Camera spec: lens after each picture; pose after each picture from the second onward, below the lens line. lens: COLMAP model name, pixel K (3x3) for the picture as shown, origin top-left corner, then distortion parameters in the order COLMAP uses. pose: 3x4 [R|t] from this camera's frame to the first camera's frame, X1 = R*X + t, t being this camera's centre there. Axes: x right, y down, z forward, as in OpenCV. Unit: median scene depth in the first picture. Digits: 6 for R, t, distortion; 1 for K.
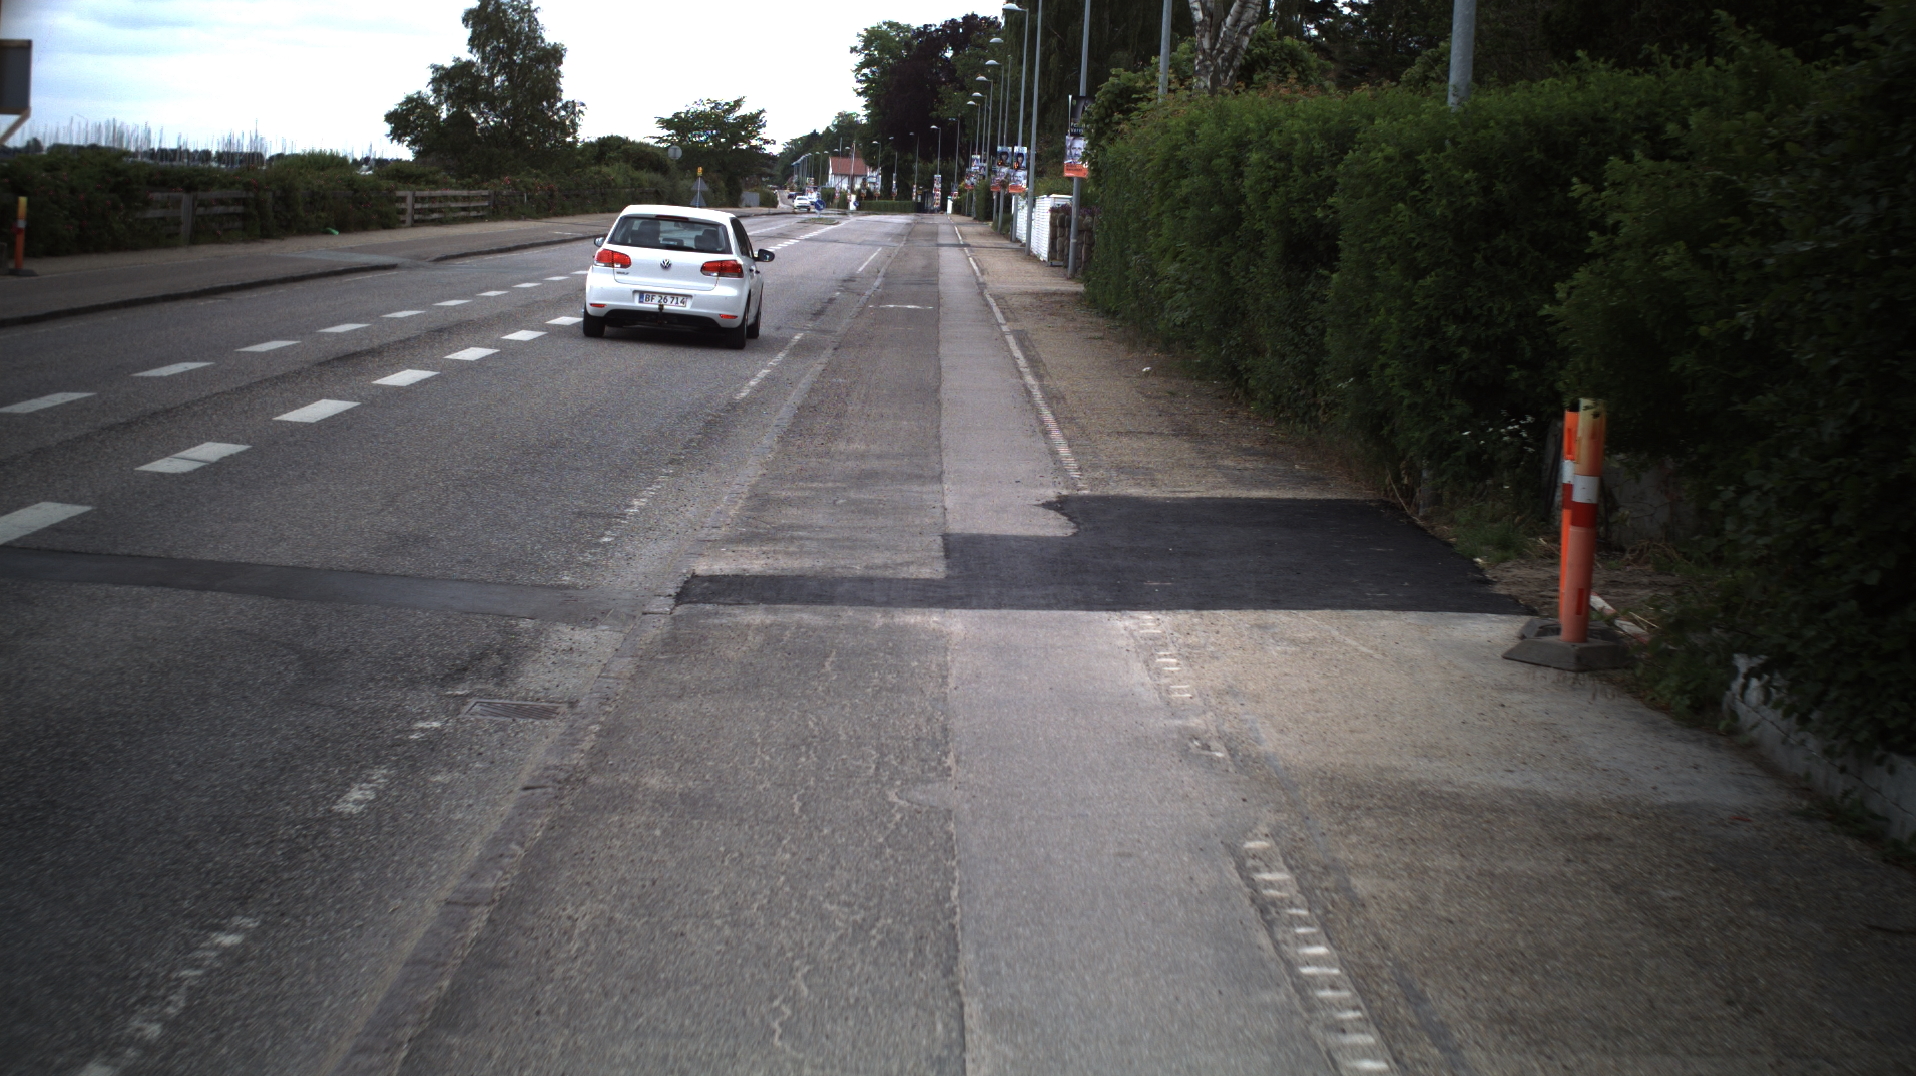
lens RADIAL K [[4118.5, 0, 958.0], [0, 4118.5, 538.0], [0, 0, 1]] dist [-0.384893, 0.696934]
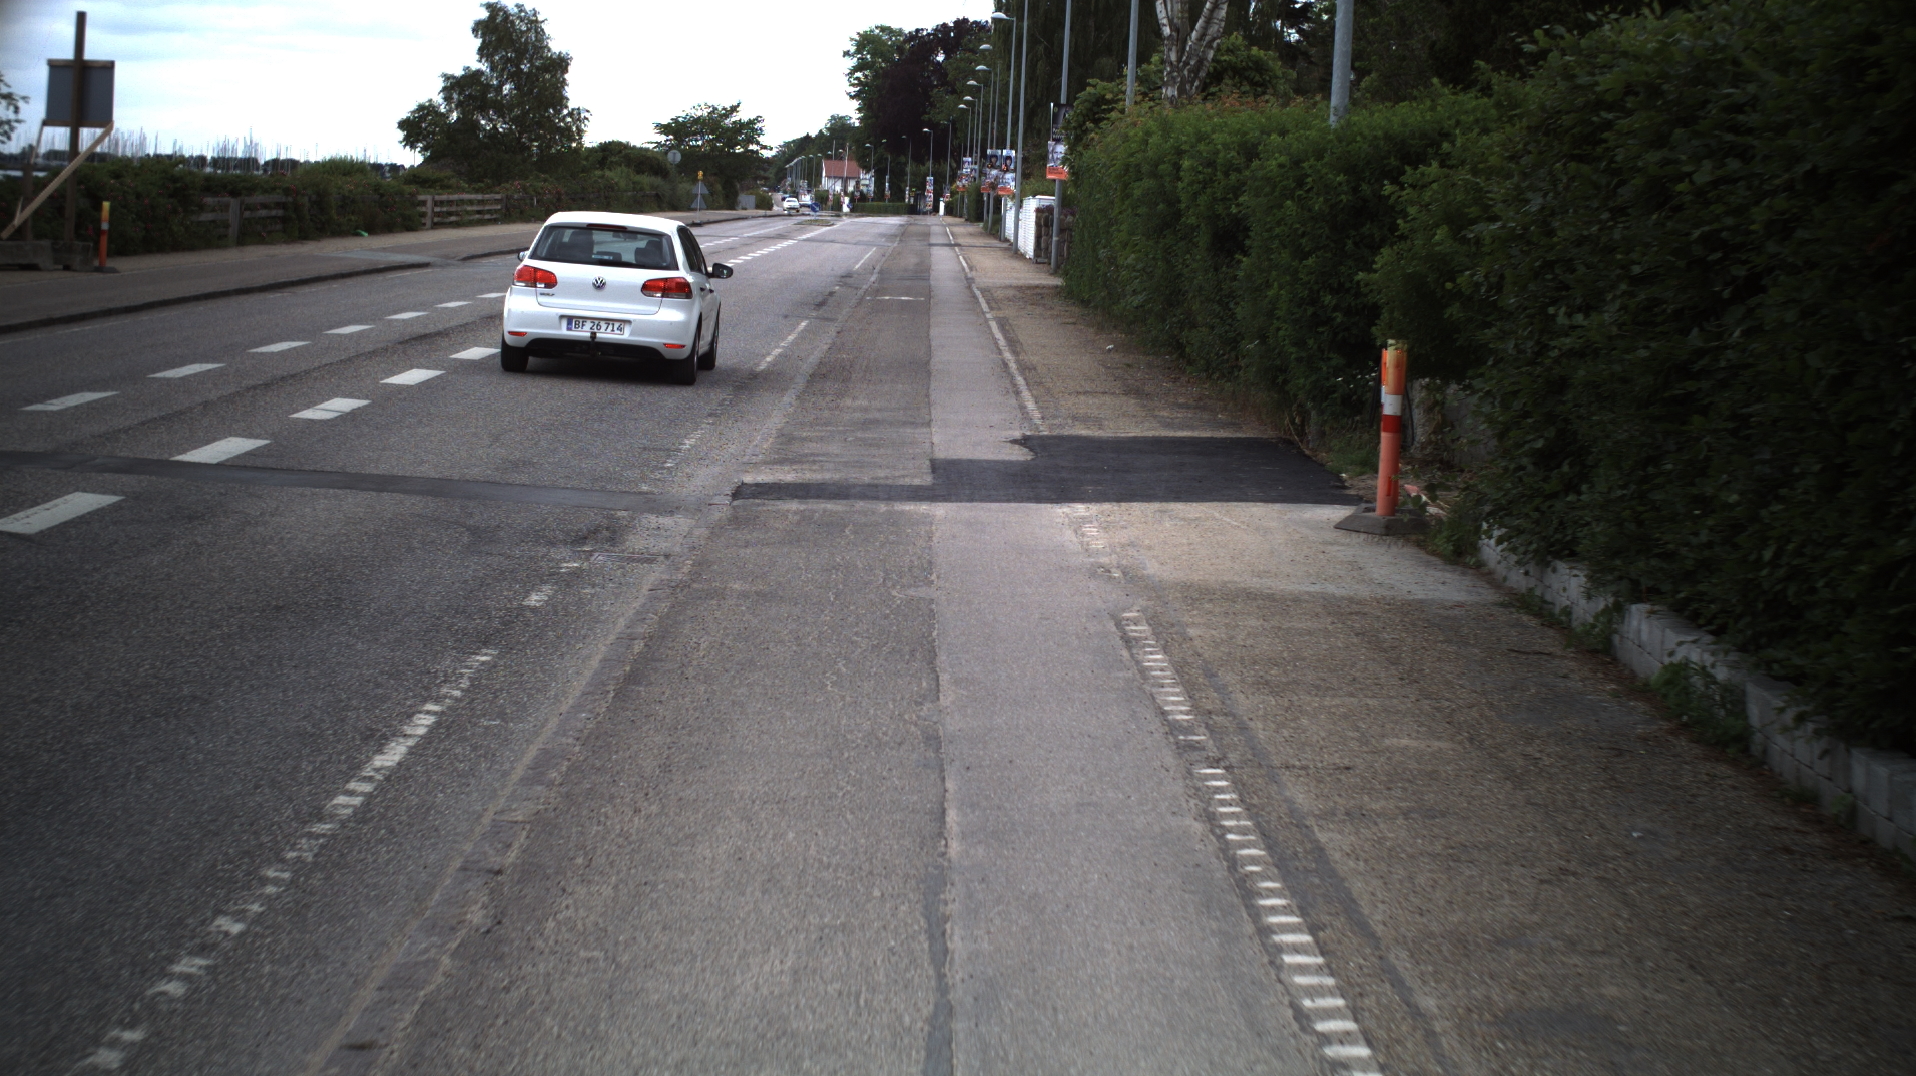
lens RADIAL K [[4858.3, 0, 958.0], [0, 4858.3, 538.0], [0, 0, 1]] dist [-0.458544, 0.496108]
pose [[0.999987, -0.004996, -0.000442, 0.002849], [0.004990, 0.999902, -0.013108, 0.022802], [0.000507, 0.013105, 0.999914, -0.271350]]
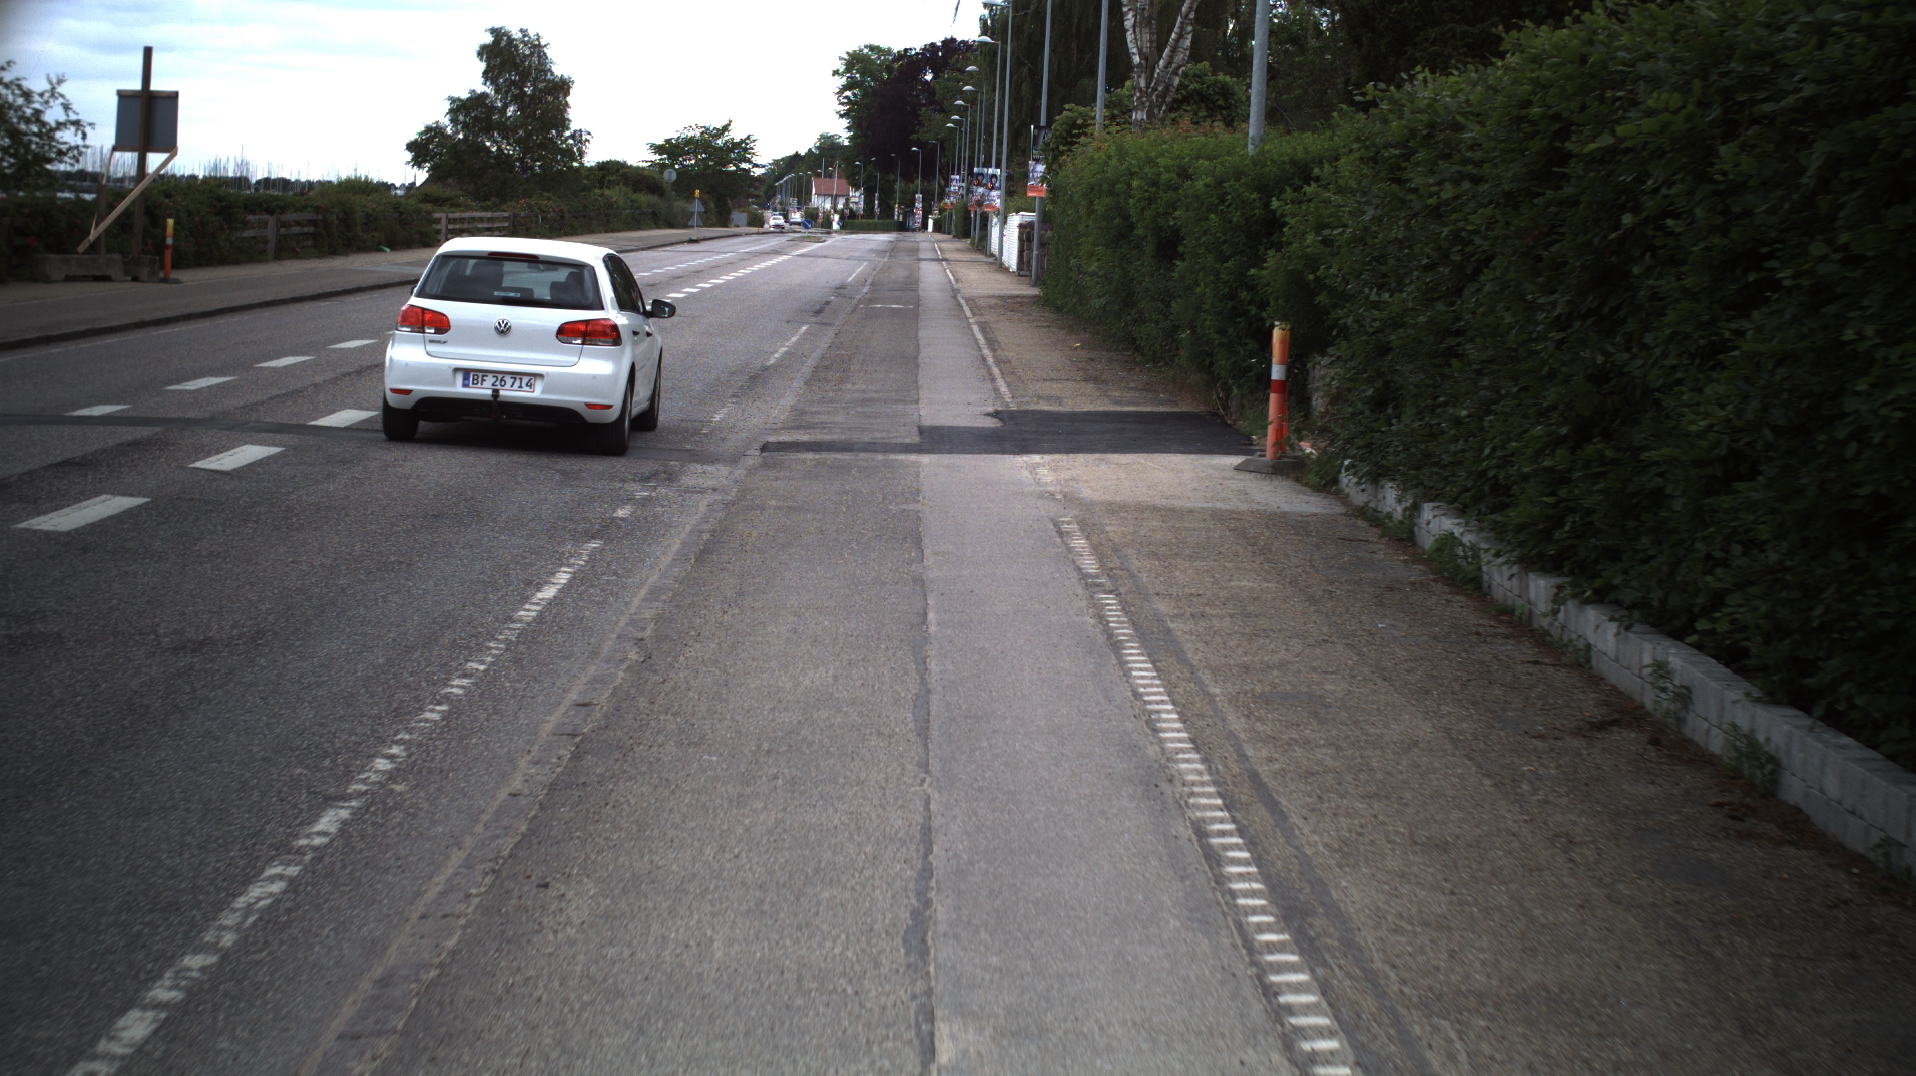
lens RADIAL K [[5914.2, 0, 958.0], [0, 5914.2, 538.0], [0, 0, 1]] dist [-0.578676, -0.635979]
pose [[0.999968, -0.008047, -0.000044, 0.005907], [0.008043, 0.999548, -0.028964, 0.056159], [0.000277, 0.028963, 0.999580, -0.659557]]
